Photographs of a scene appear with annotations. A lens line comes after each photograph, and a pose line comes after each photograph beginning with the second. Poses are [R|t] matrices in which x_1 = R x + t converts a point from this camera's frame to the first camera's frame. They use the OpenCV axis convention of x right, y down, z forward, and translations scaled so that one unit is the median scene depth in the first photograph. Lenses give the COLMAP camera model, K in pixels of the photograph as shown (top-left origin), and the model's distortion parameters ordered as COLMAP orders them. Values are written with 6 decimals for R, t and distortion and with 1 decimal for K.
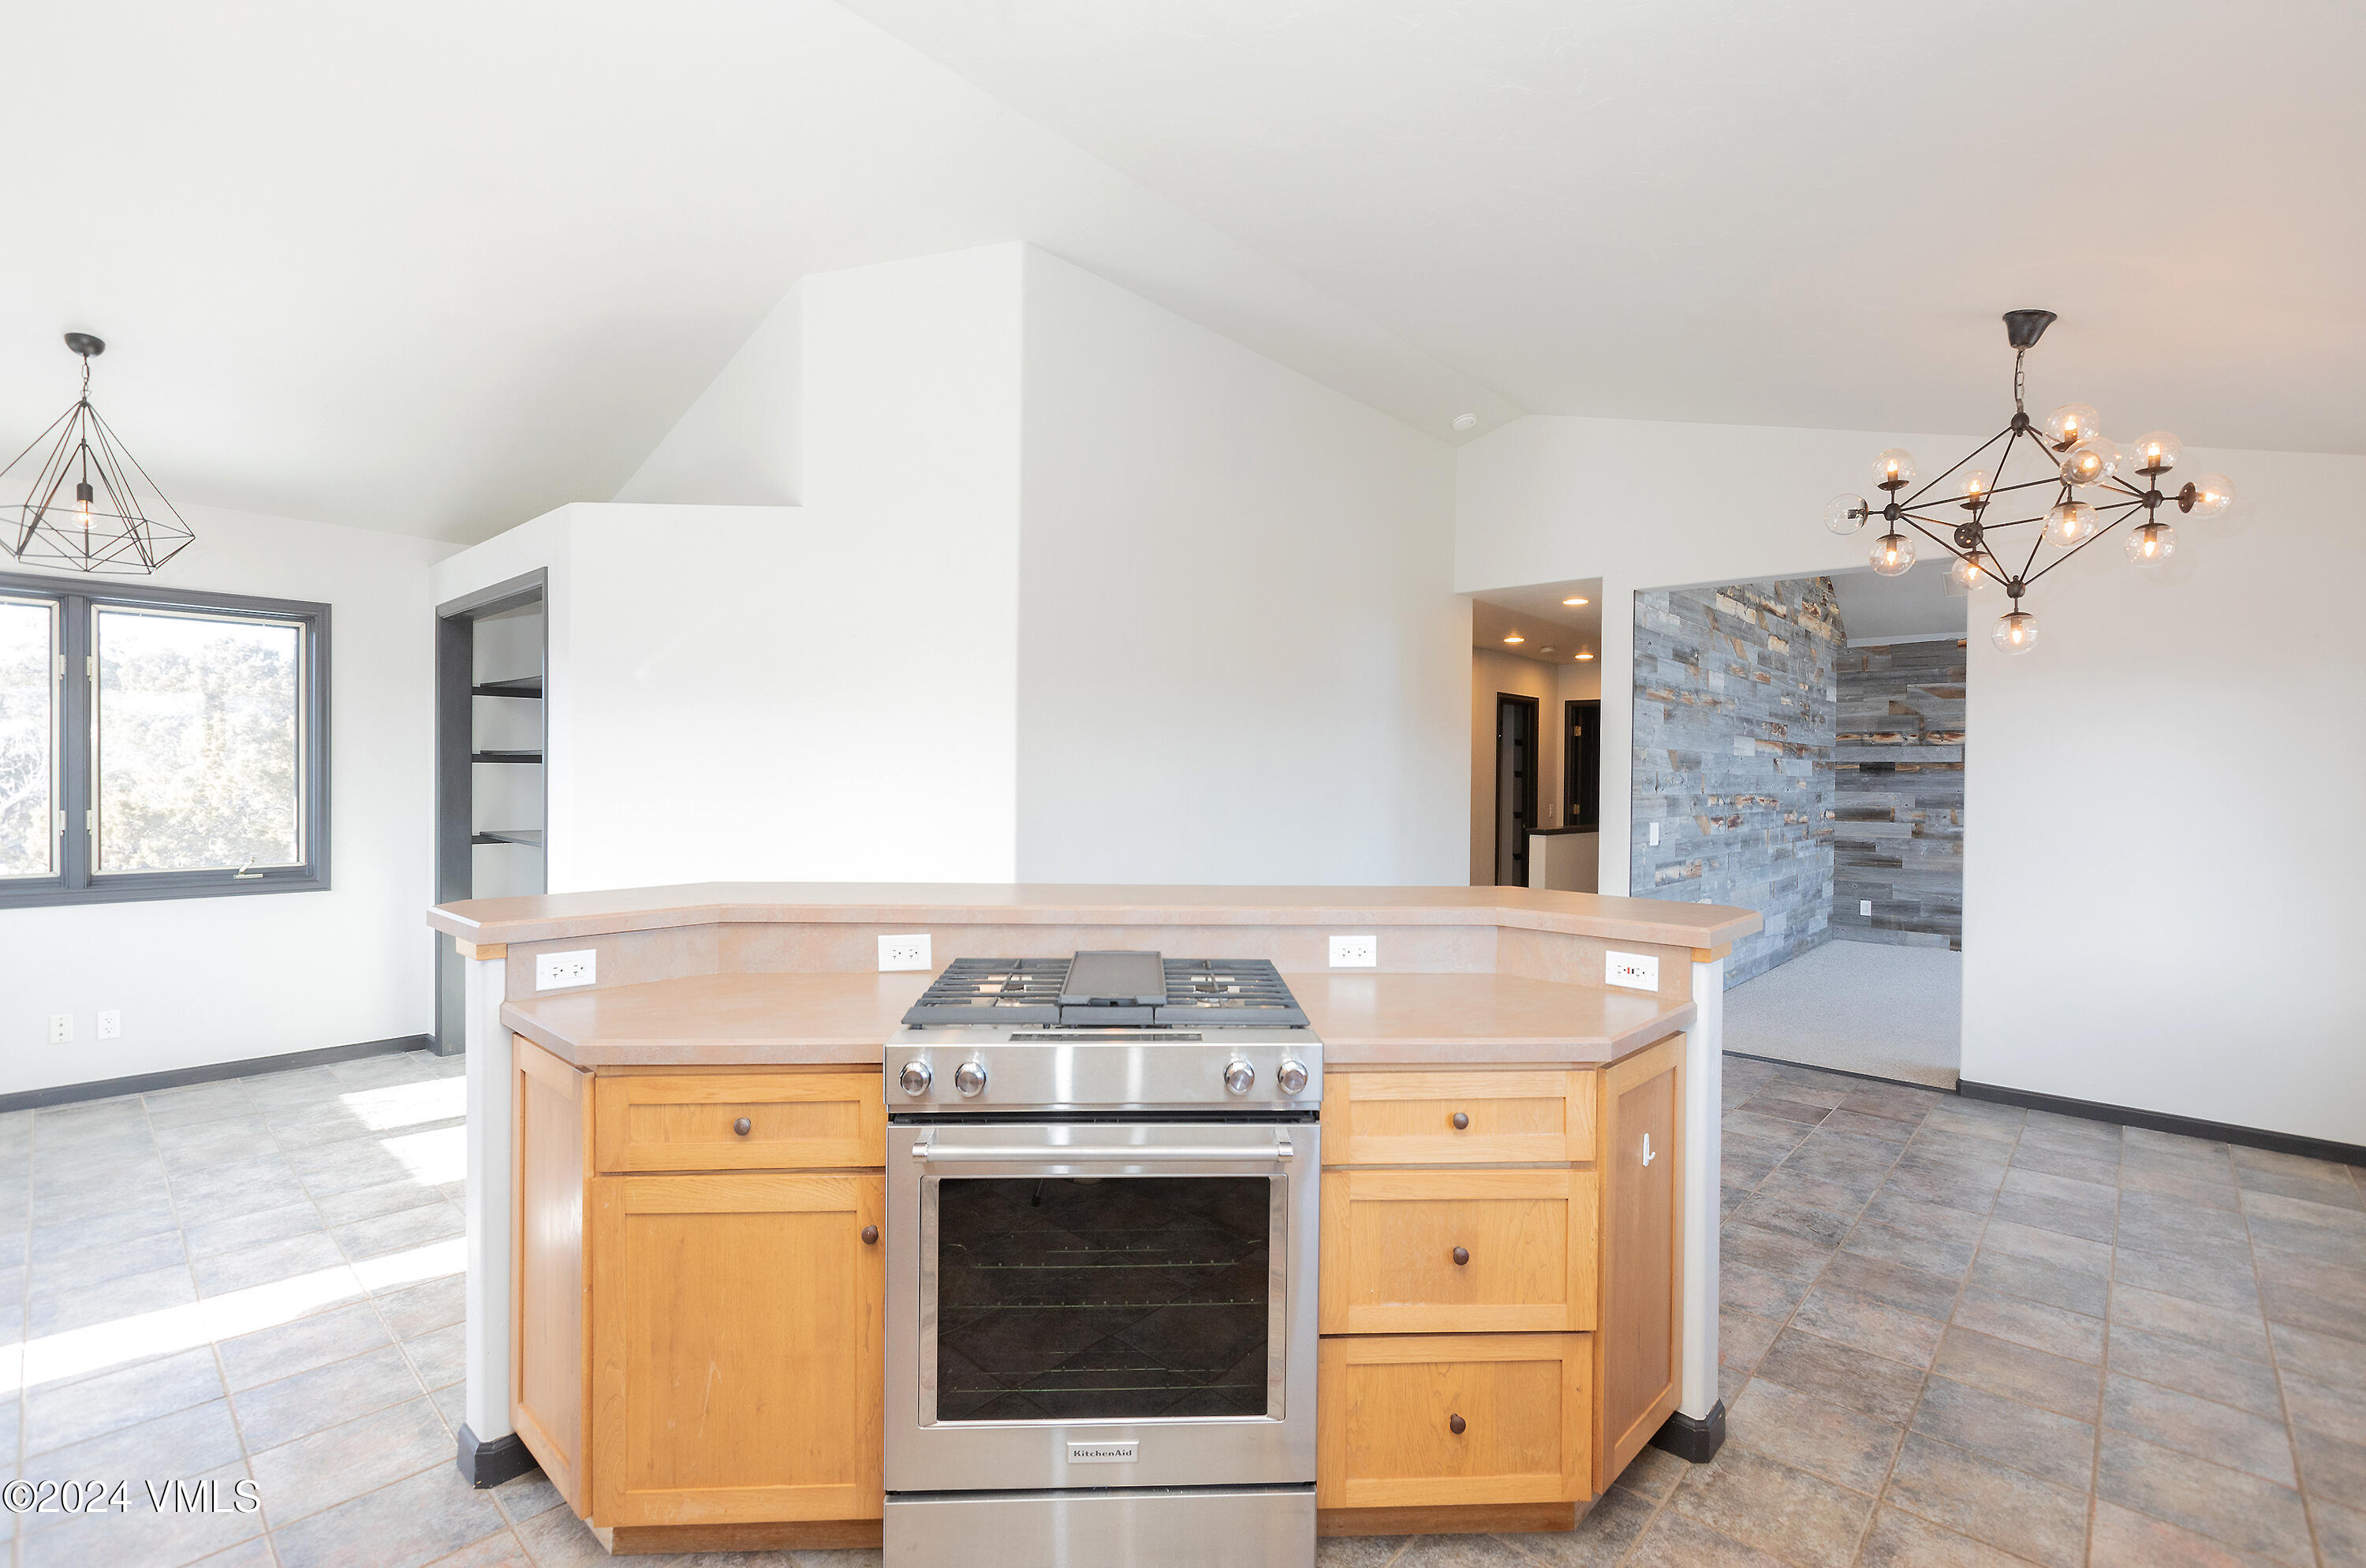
lens RADIAL K [[1051.0, 0, 1190.3], [0, 1051.0, 785.9], [0, 0, 1]] dist [-0.000463, -0.000327]
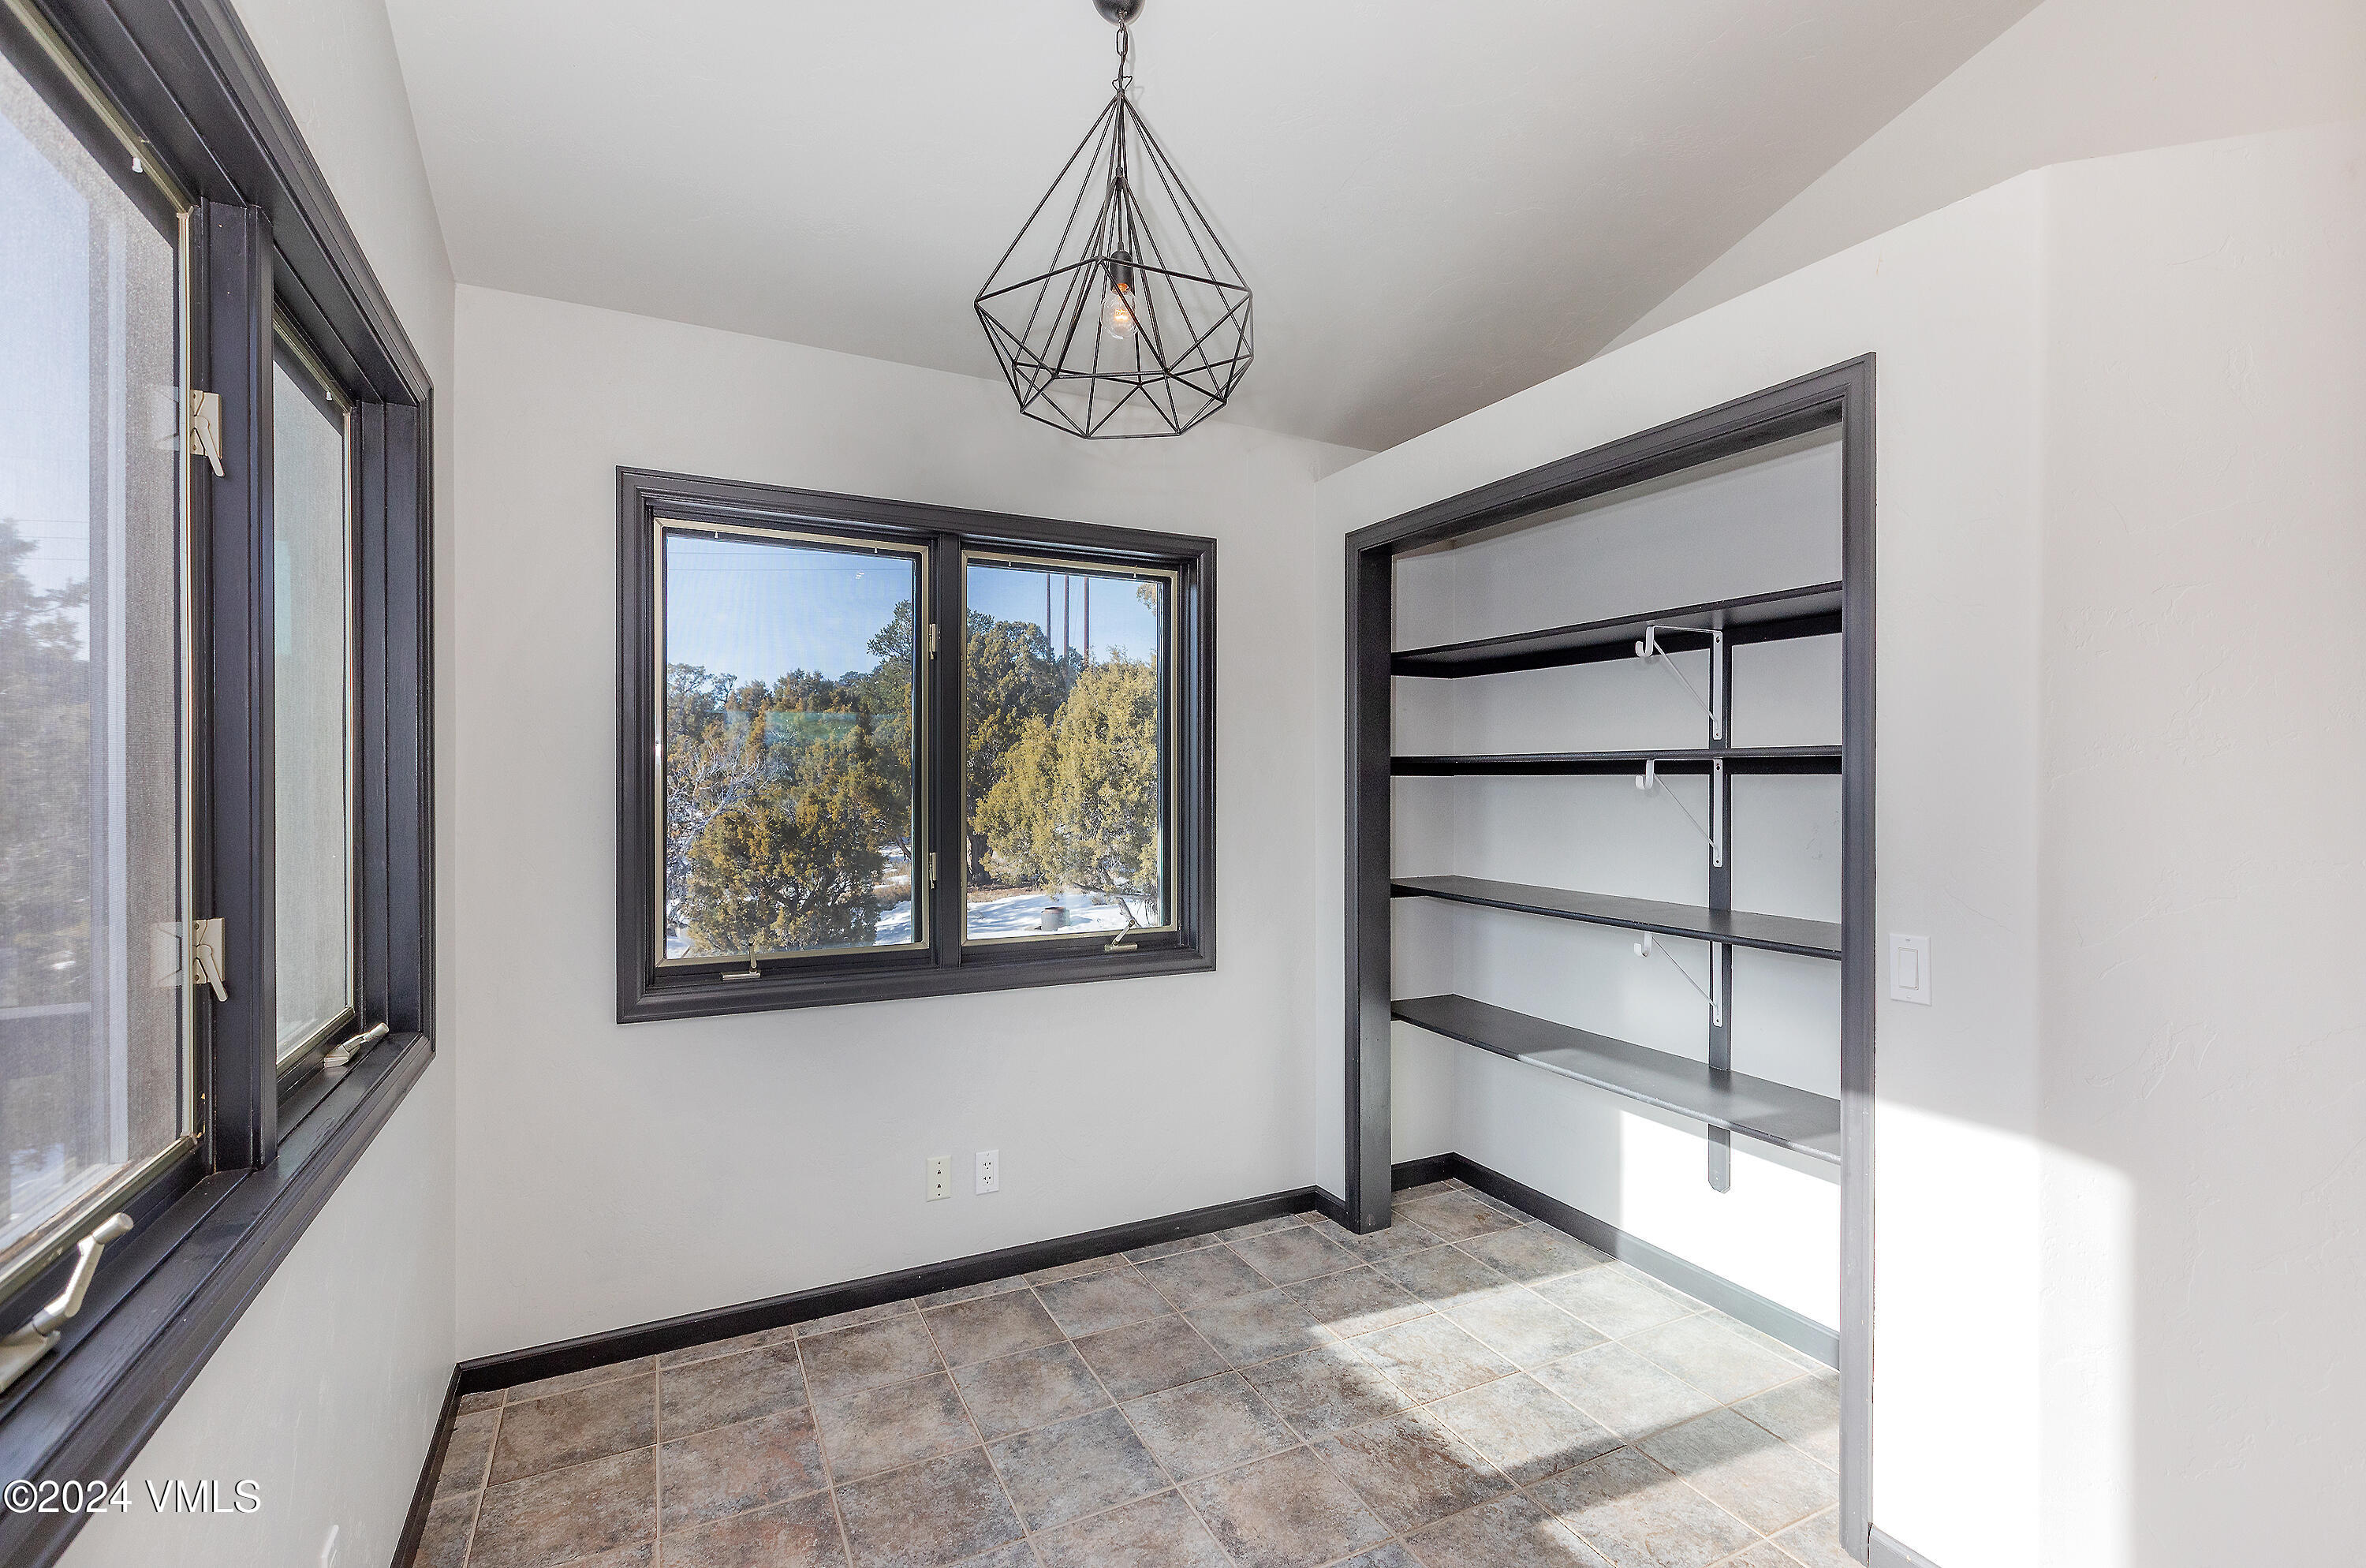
lens RADIAL K [[1051.0, 0, 1190.3], [0, 1051.0, 785.9], [0, 0, 1]] dist [-0.000463, -0.000327]
pose [[0.934740, -0.007566, -0.355252, -0.585687], [0.004373, 0.999943, -0.009790, -0.010466], [0.355305, 0.007597, 0.934719, 0.364860]]
